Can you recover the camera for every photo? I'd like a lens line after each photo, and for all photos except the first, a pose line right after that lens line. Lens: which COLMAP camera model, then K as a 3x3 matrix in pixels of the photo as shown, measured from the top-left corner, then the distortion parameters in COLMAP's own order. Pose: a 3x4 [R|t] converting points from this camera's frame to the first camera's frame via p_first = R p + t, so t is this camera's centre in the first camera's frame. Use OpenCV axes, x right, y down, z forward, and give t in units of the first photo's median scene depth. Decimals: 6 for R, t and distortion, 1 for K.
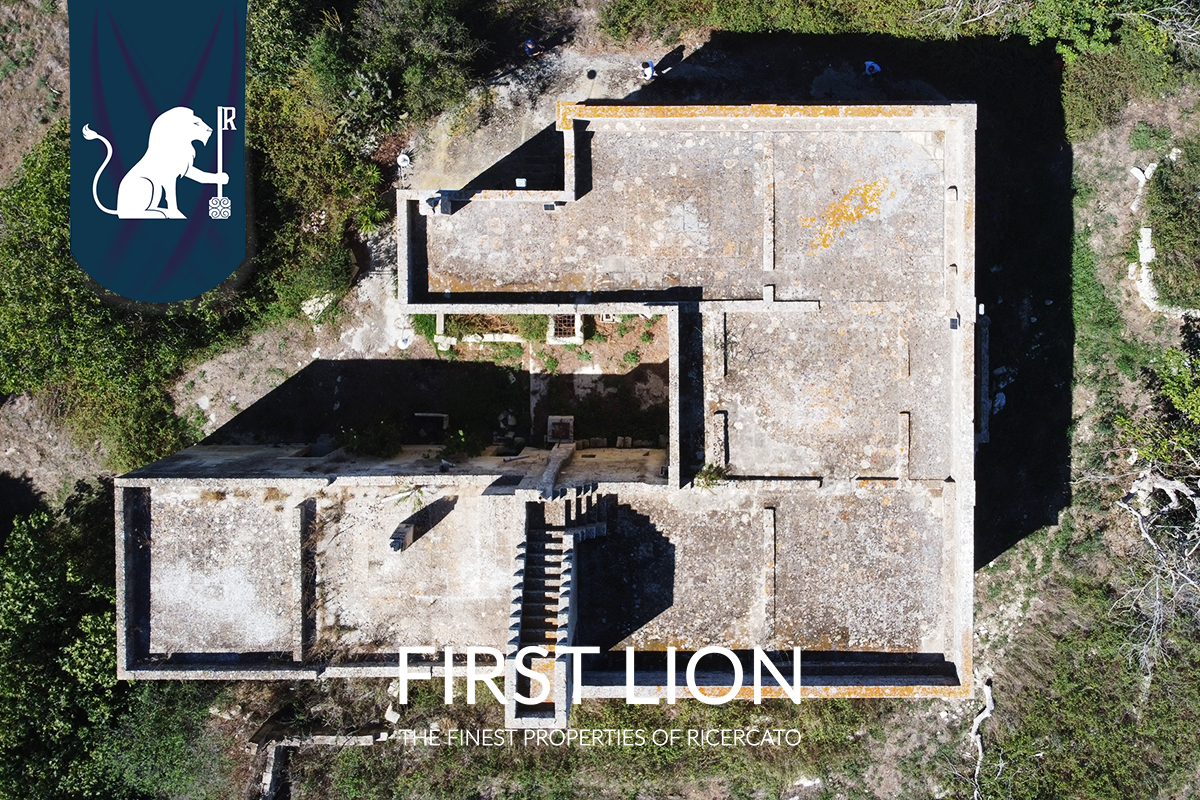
lens RADIAL K [[1176.2, 0, 676.1], [0, 1176.2, 277.3], [0, 0, 1]] dist [0.007273, -0.001088]
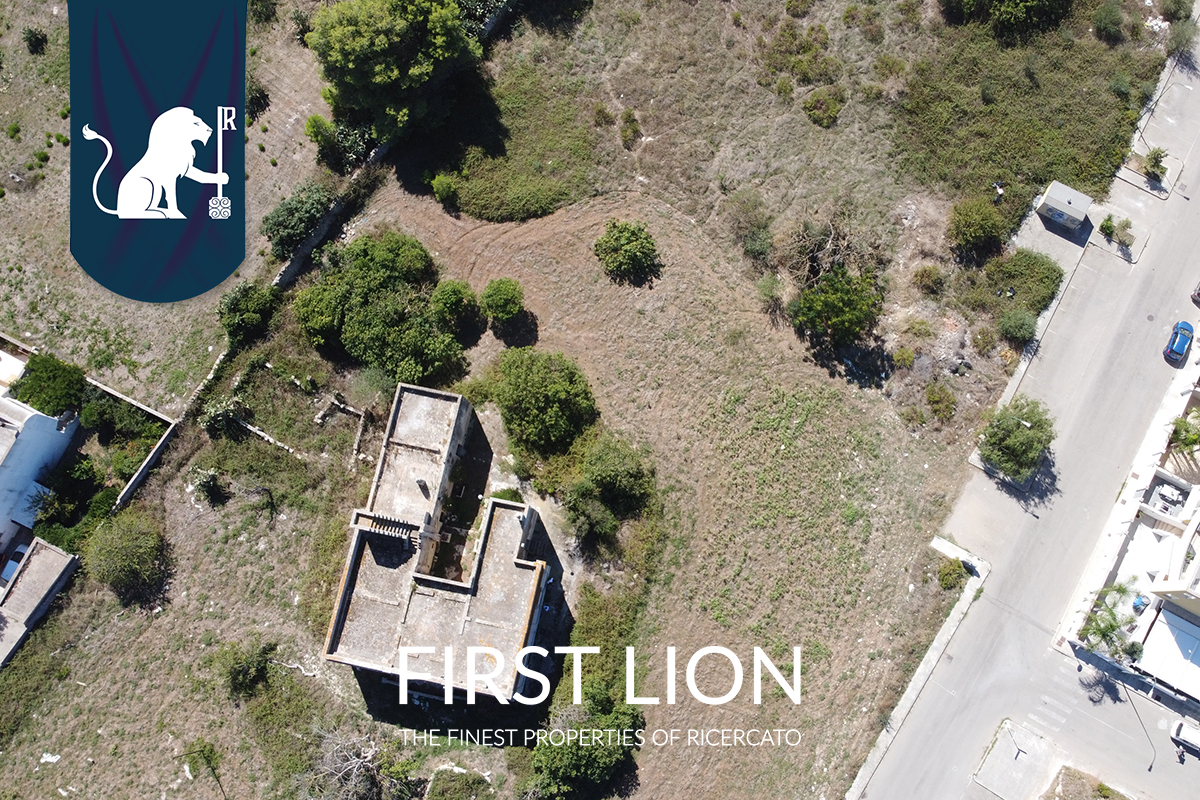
lens RADIAL K [[1322.6, 0, 709.7], [0, 1322.6, 349.3], [0, 0, 1]] dist [0.031503, -0.069308]
pose [[-0.208601, 0.959415, -0.189757, -0.060560], [-0.977913, -0.207213, 0.027353, -0.484048], [-0.013077, 0.191271, 0.981450, -2.208729]]
